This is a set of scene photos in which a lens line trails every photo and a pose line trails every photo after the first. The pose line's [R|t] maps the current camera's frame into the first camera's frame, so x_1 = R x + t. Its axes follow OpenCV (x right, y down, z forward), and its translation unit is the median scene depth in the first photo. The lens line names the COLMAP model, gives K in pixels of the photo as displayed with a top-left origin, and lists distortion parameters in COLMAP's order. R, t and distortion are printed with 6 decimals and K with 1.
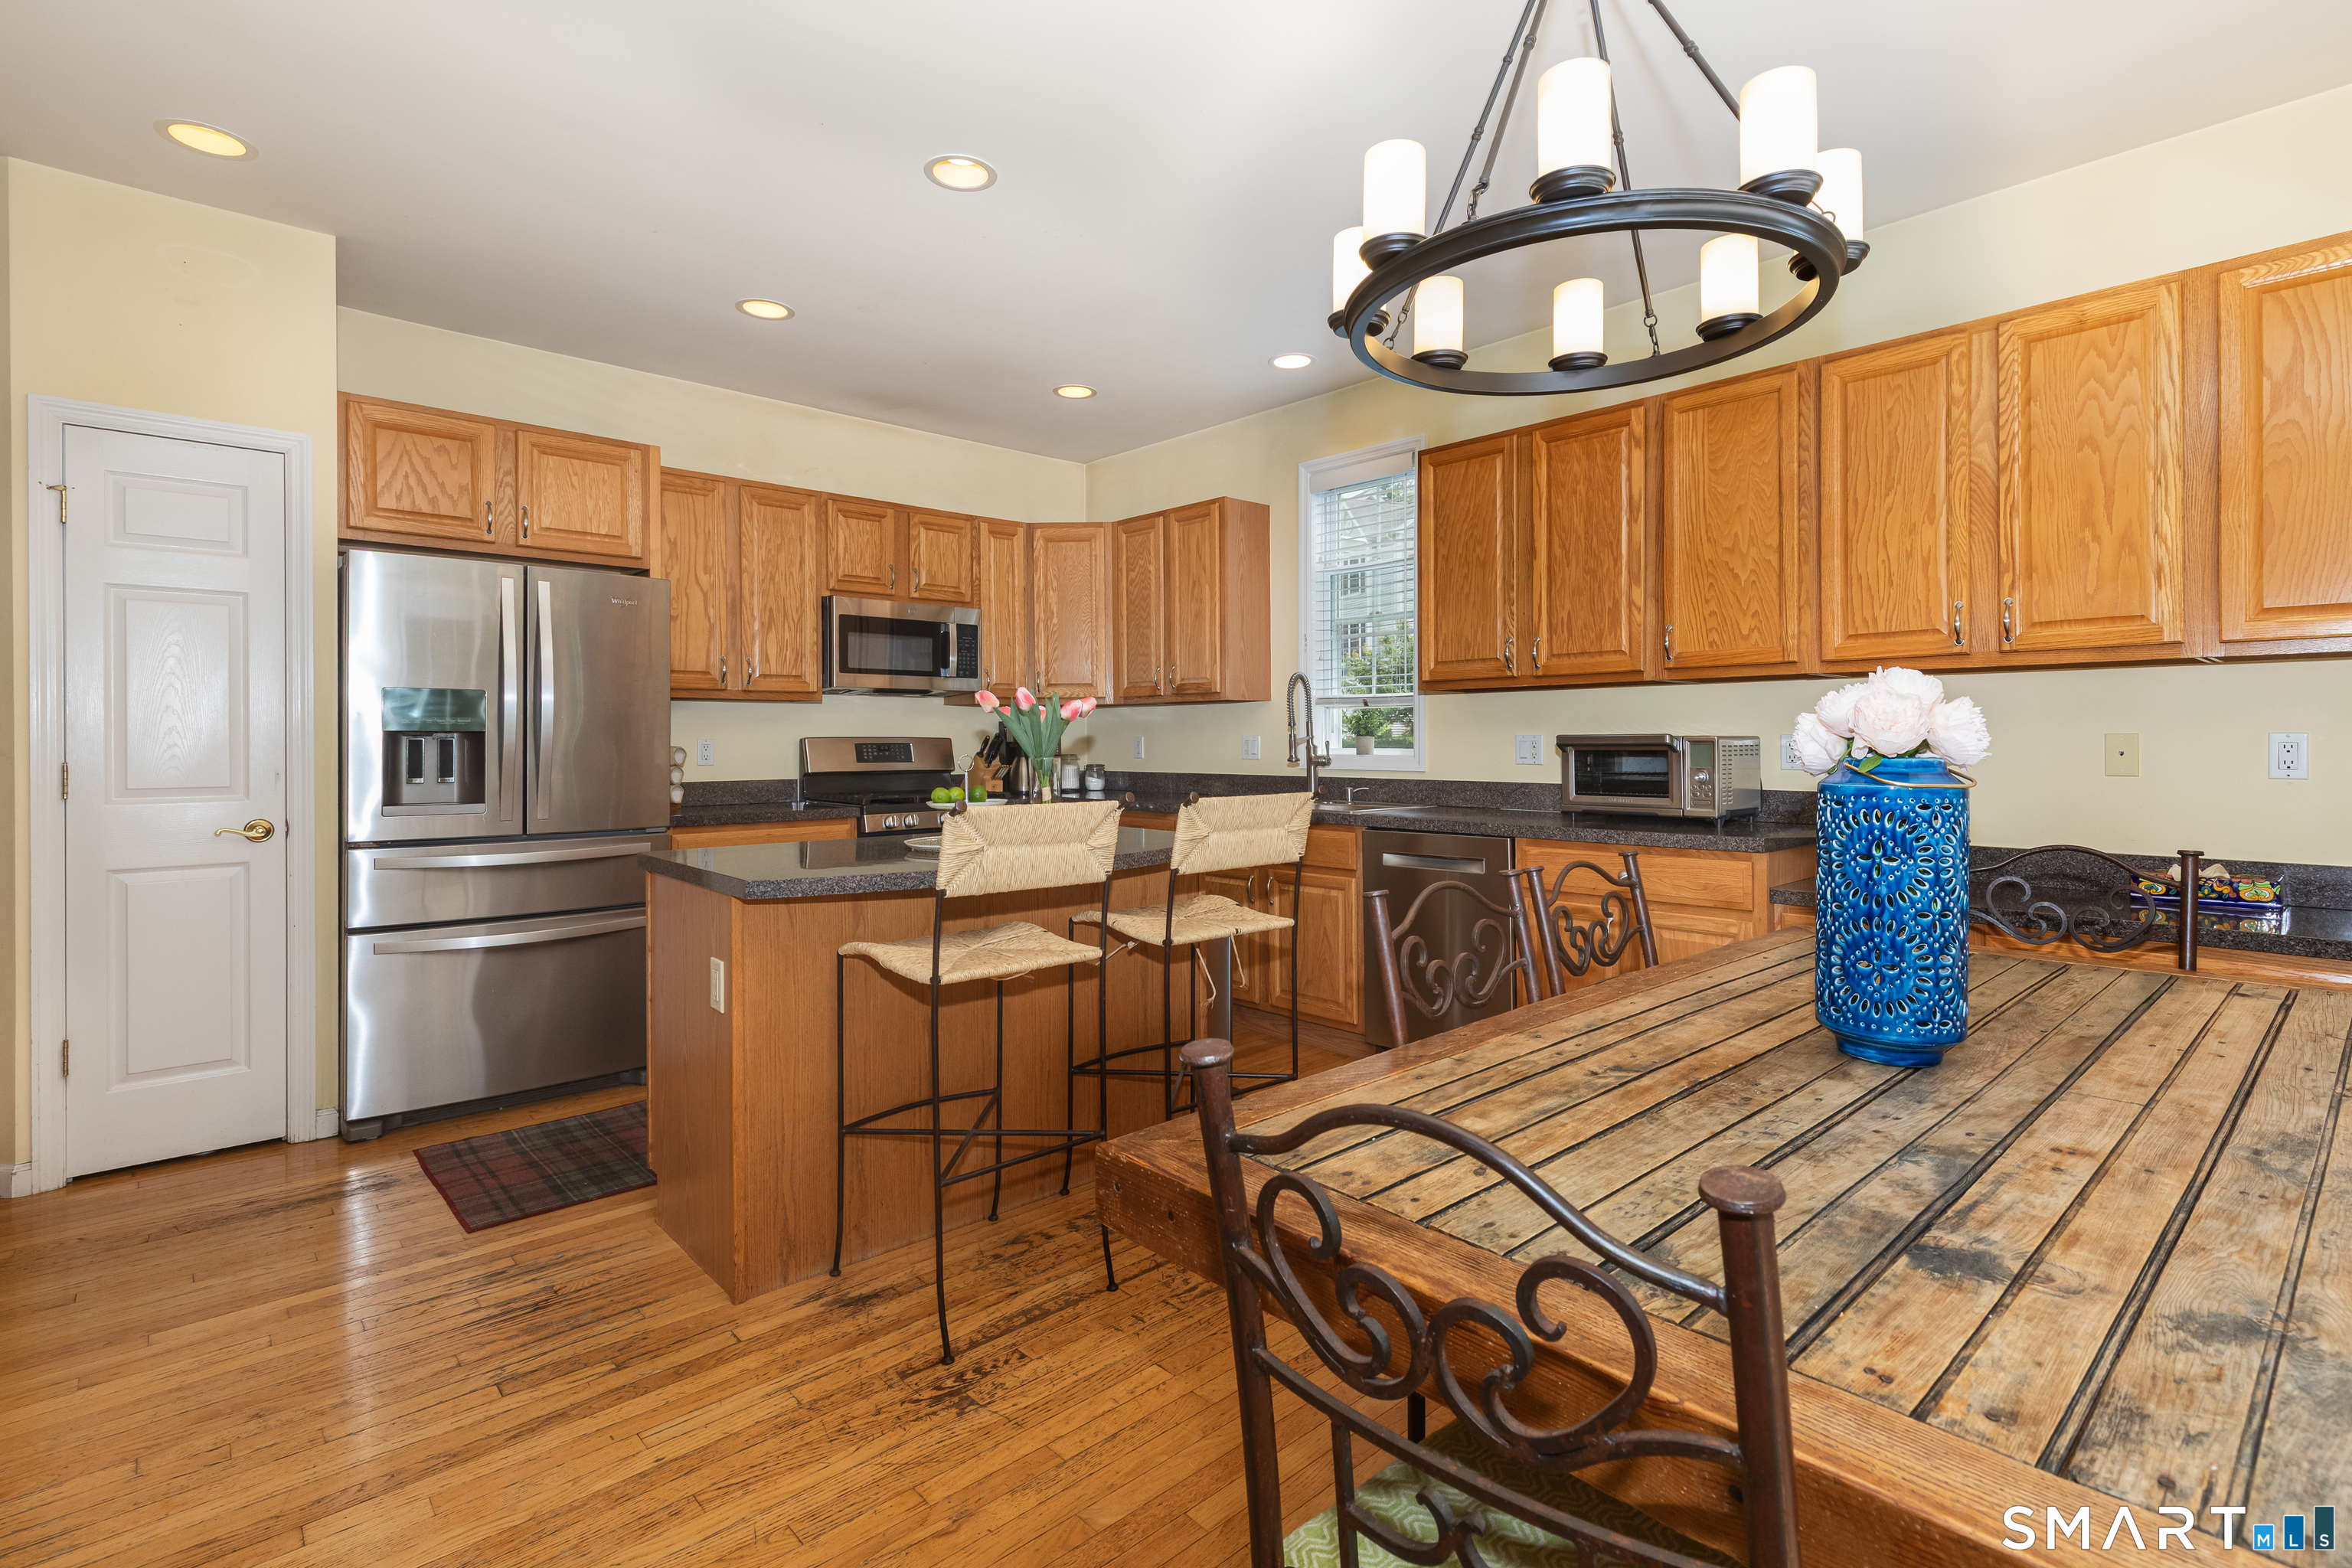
lens RADIAL K [[1122.0, 0, 1209.9], [0, 1122.0, 737.8], [0, 0, 1]] dist [-0.002100, -0.000302]
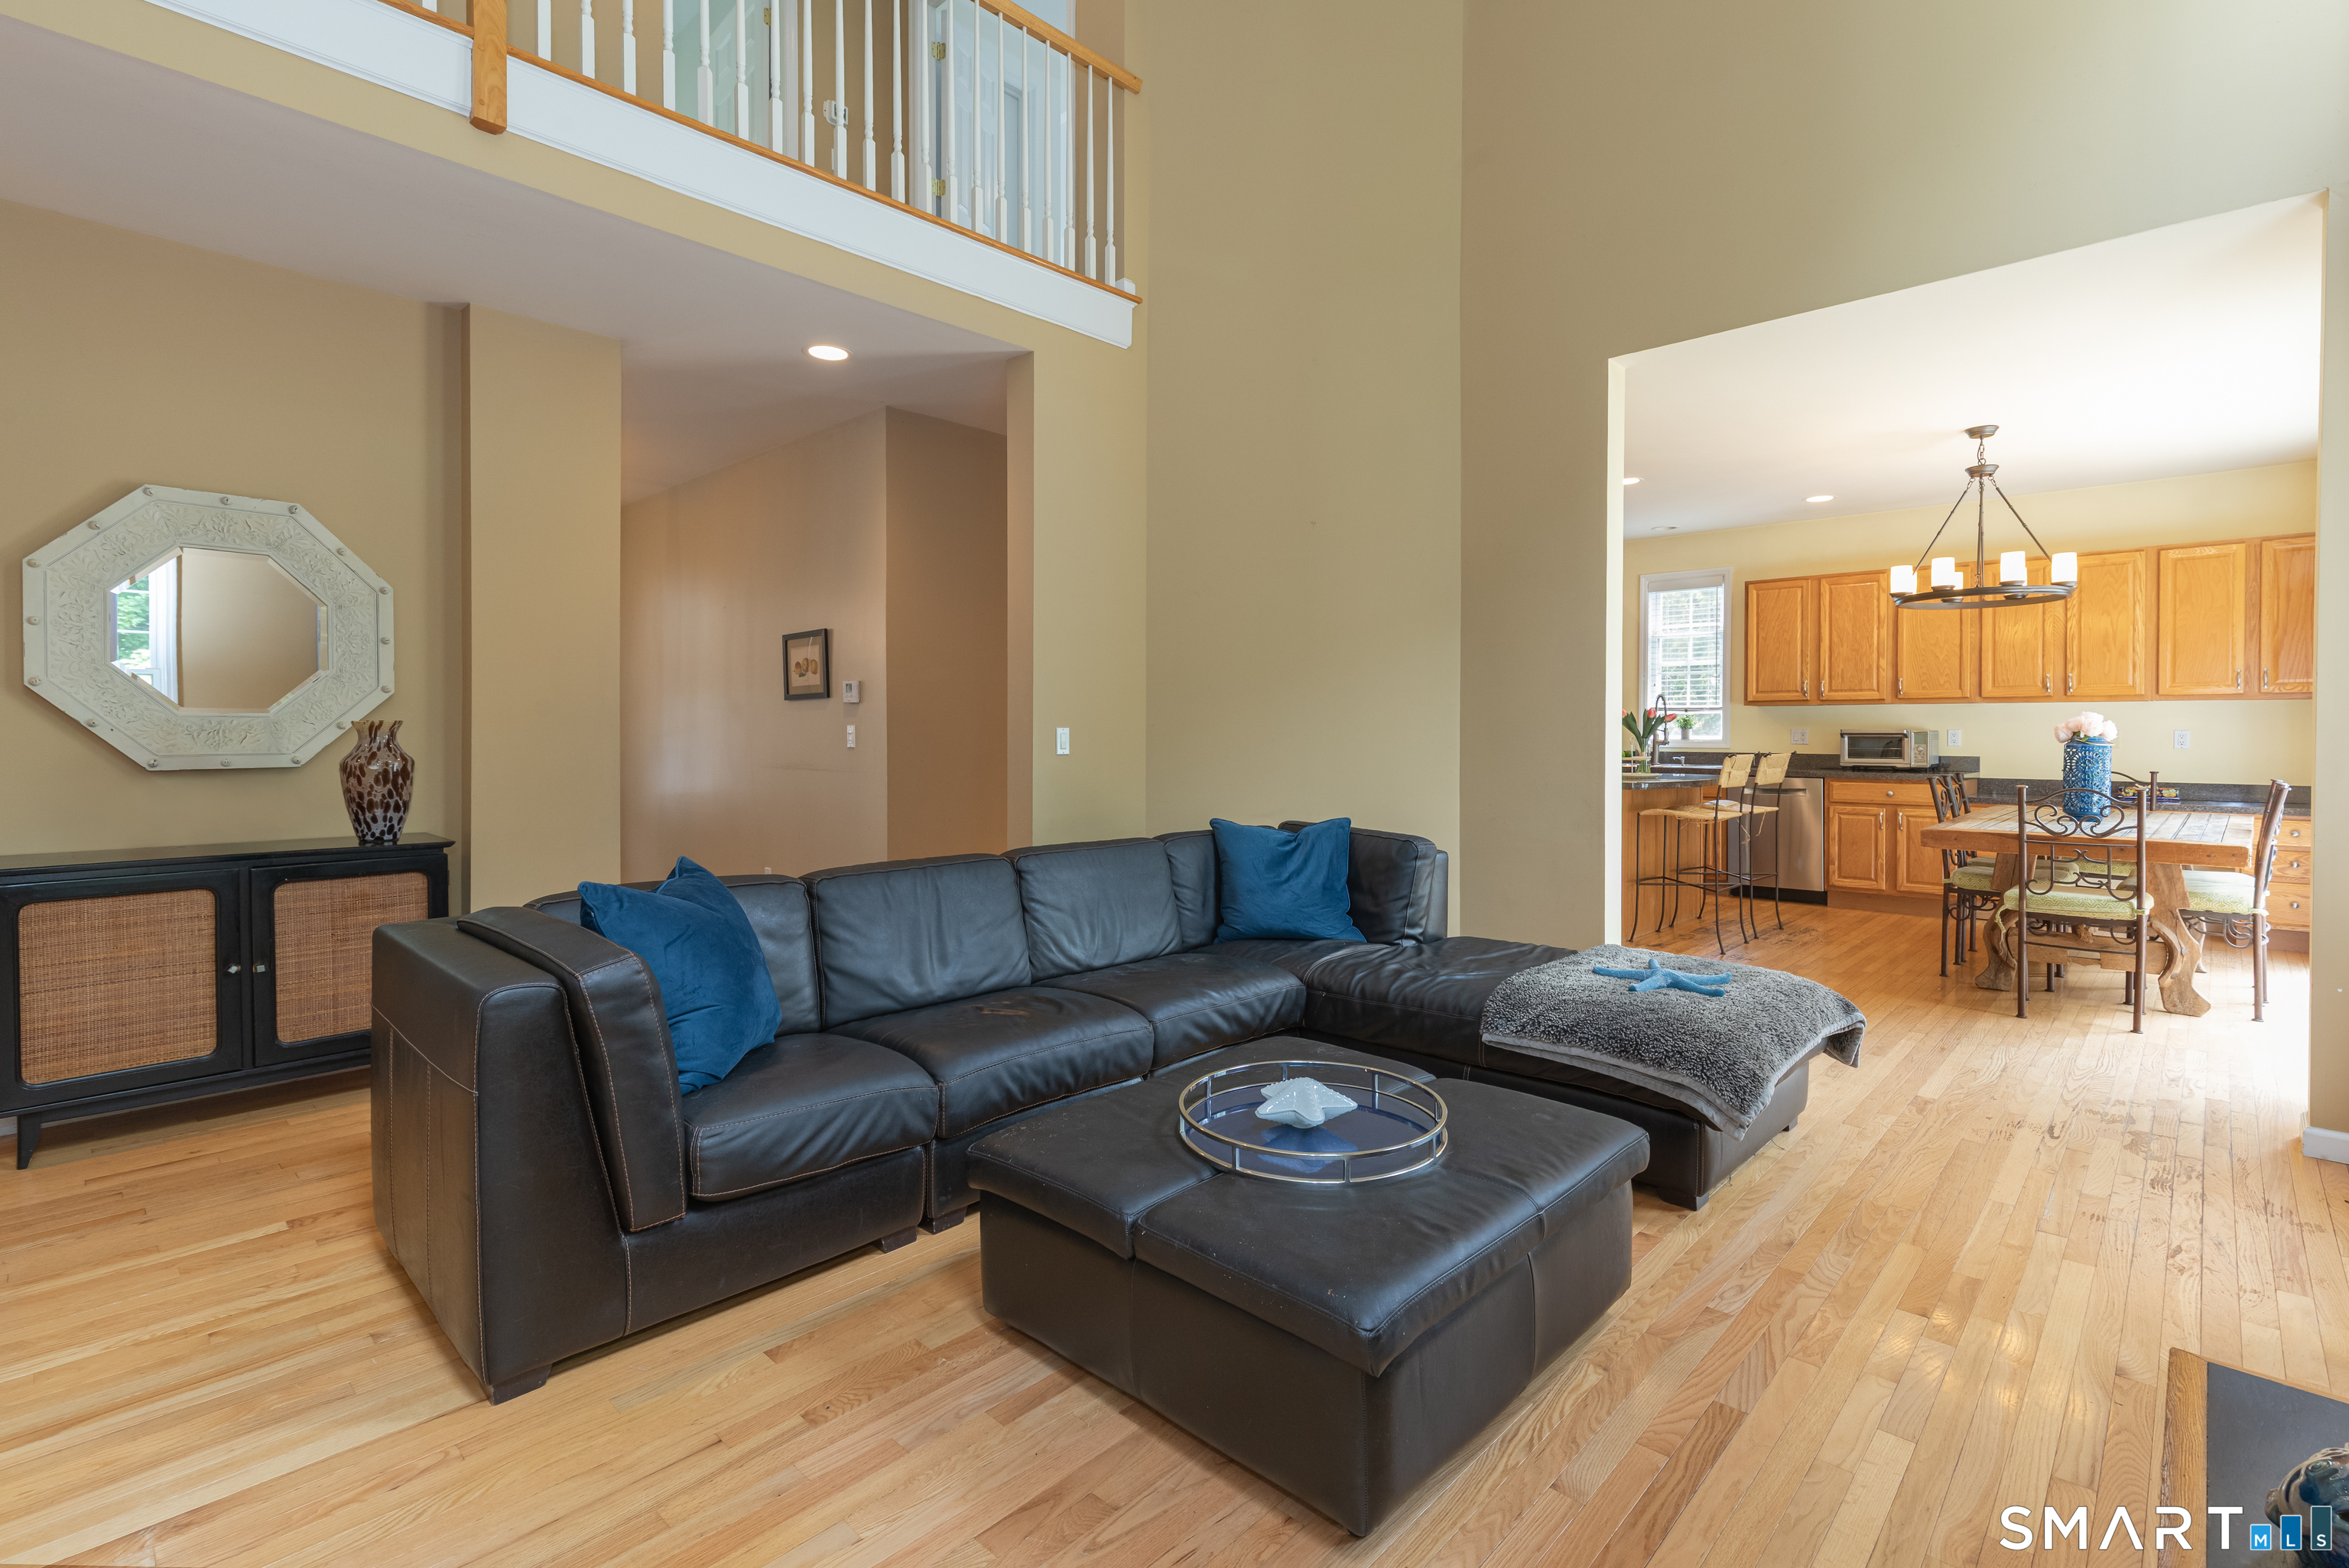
lens RADIAL K [[1098.8, 0, 1180.0], [0, 1098.8, 742.1], [0, 0, 1]] dist [-0.000579, 0.000004]
pose [[0.995215, 0.004650, 0.097600, -1.110189], [-0.005652, 0.999934, 0.009994, 0.008945], [-0.097547, -0.010498, 0.995176, -0.907739]]
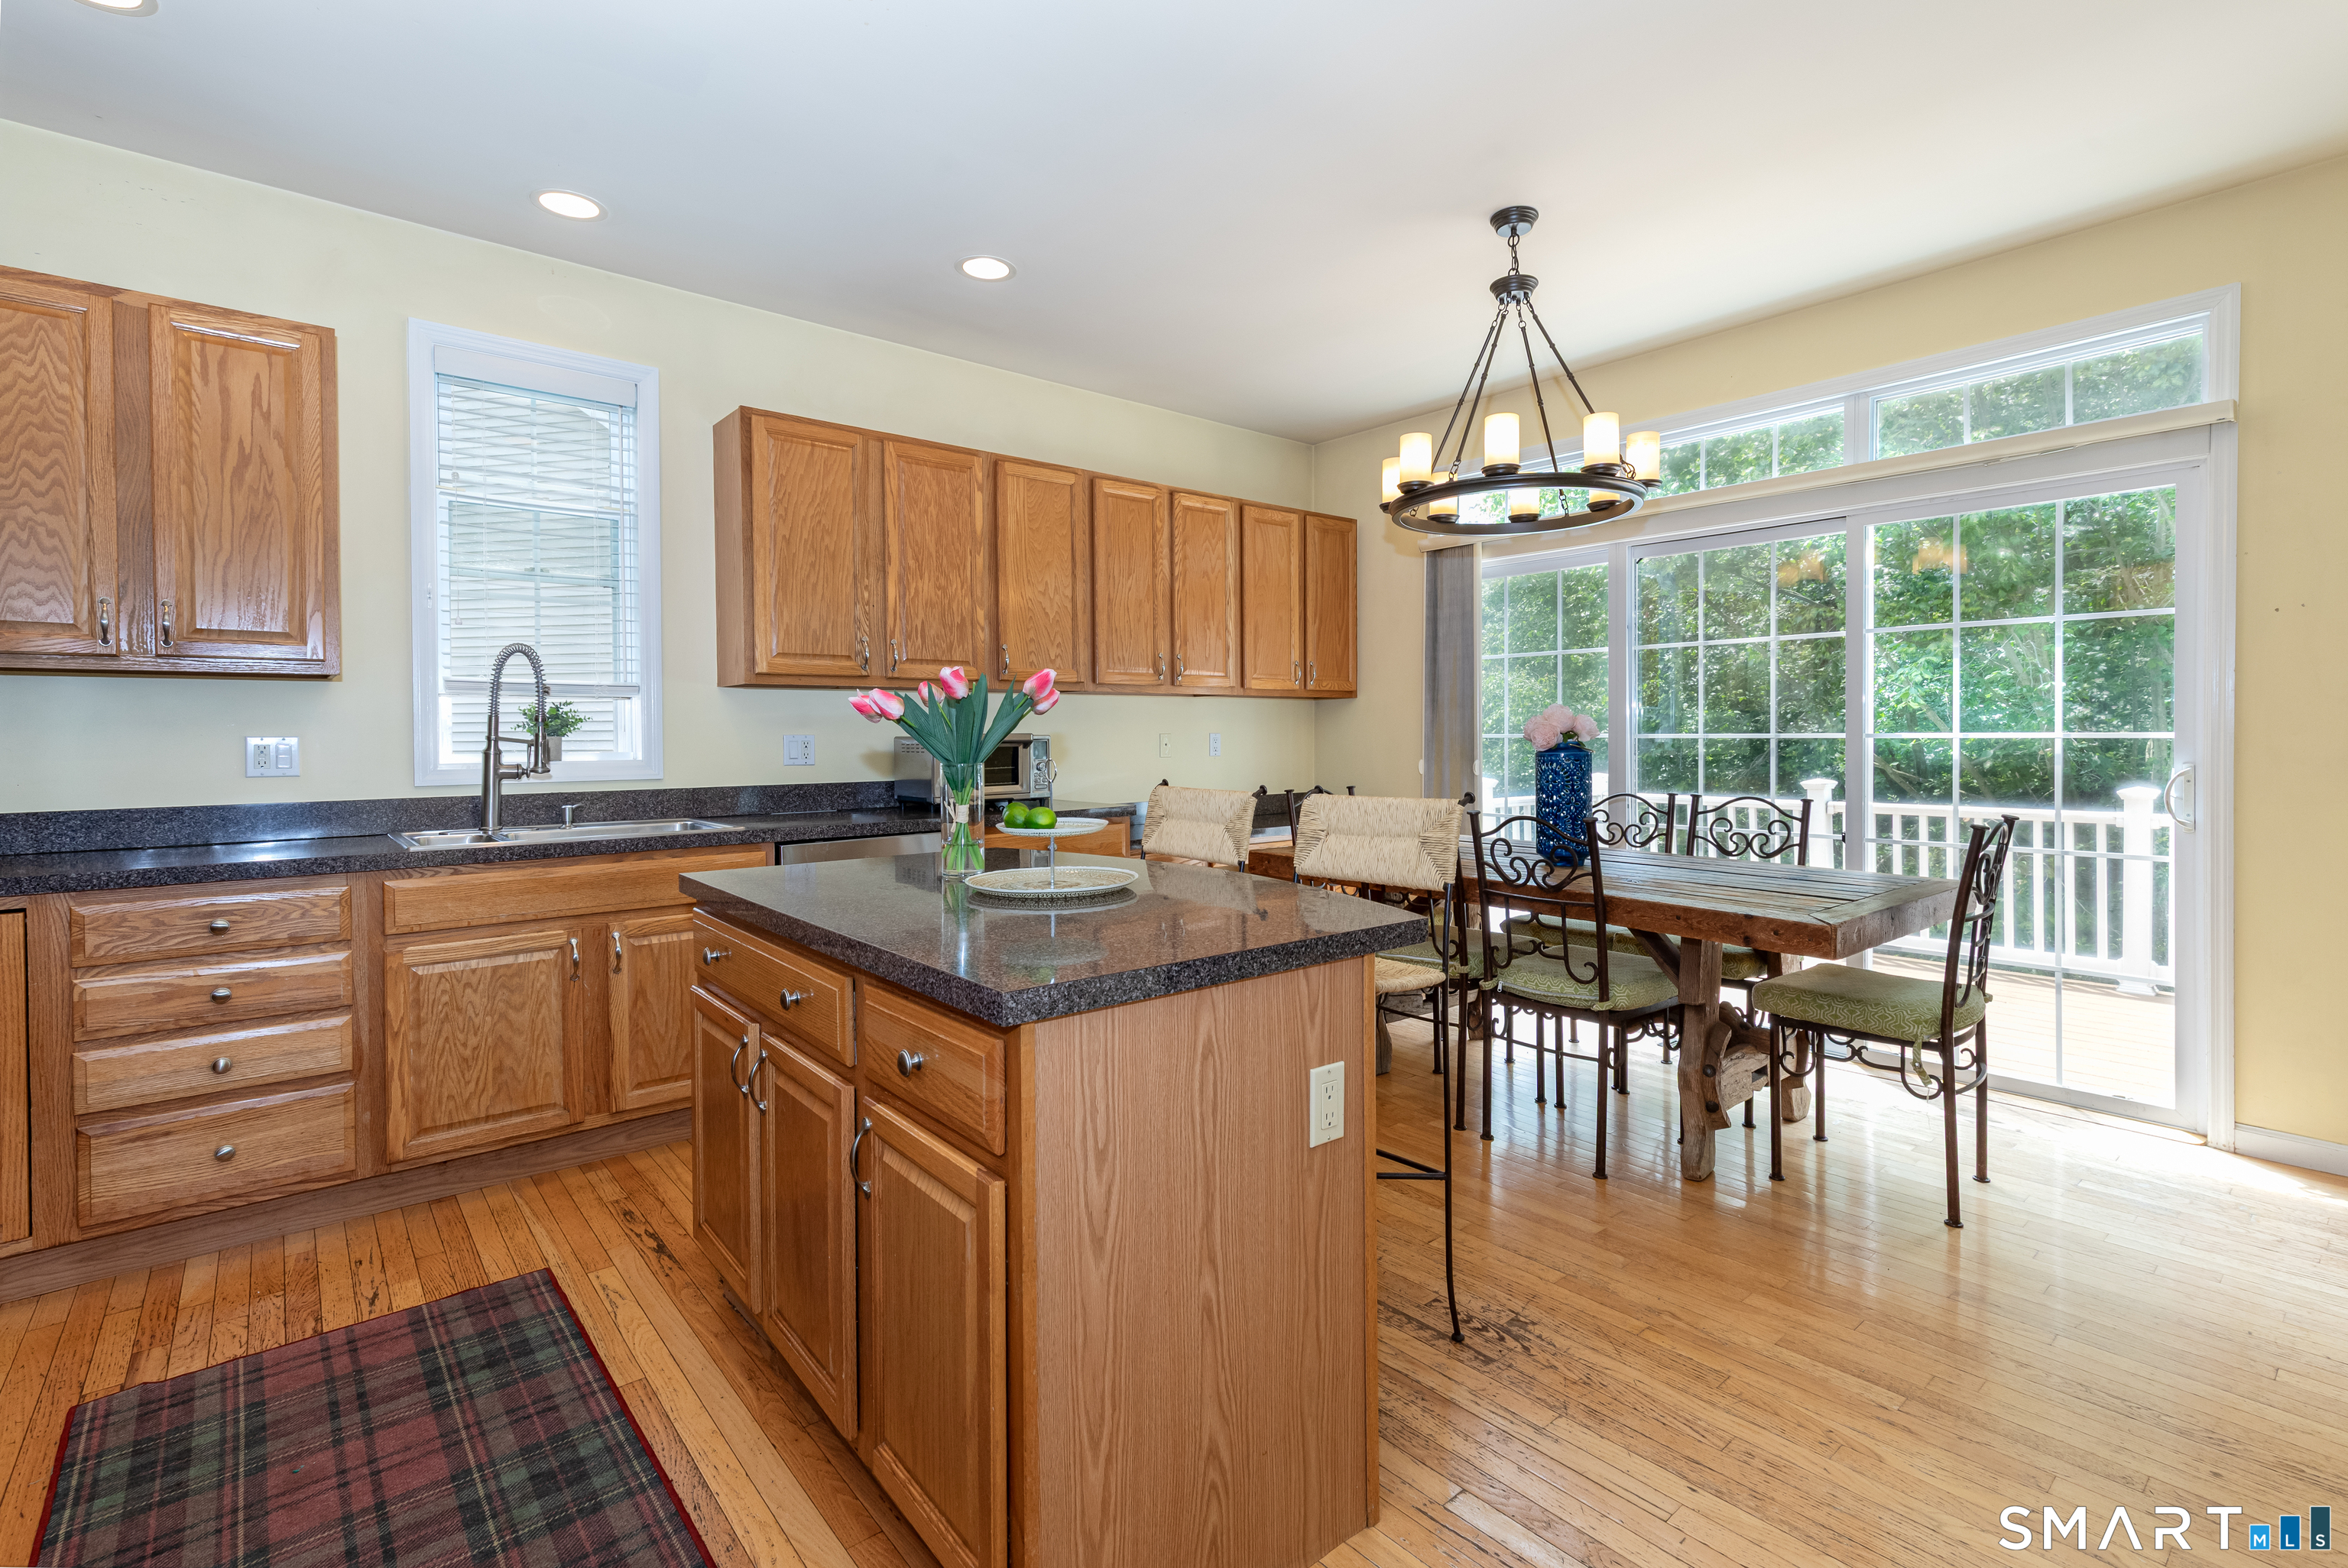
lens RADIAL K [[1098.3, 0, 1179.5], [0, 1098.3, 742.1], [0, 0, 1]] dist [-0.000579, 0.000004]
pose [[0.038290, -0.003870, 0.999259, -0.751652], [0.004117, 0.999985, 0.003715, 0.002221], [-0.999258, 0.003972, 0.038305, 0.730450]]
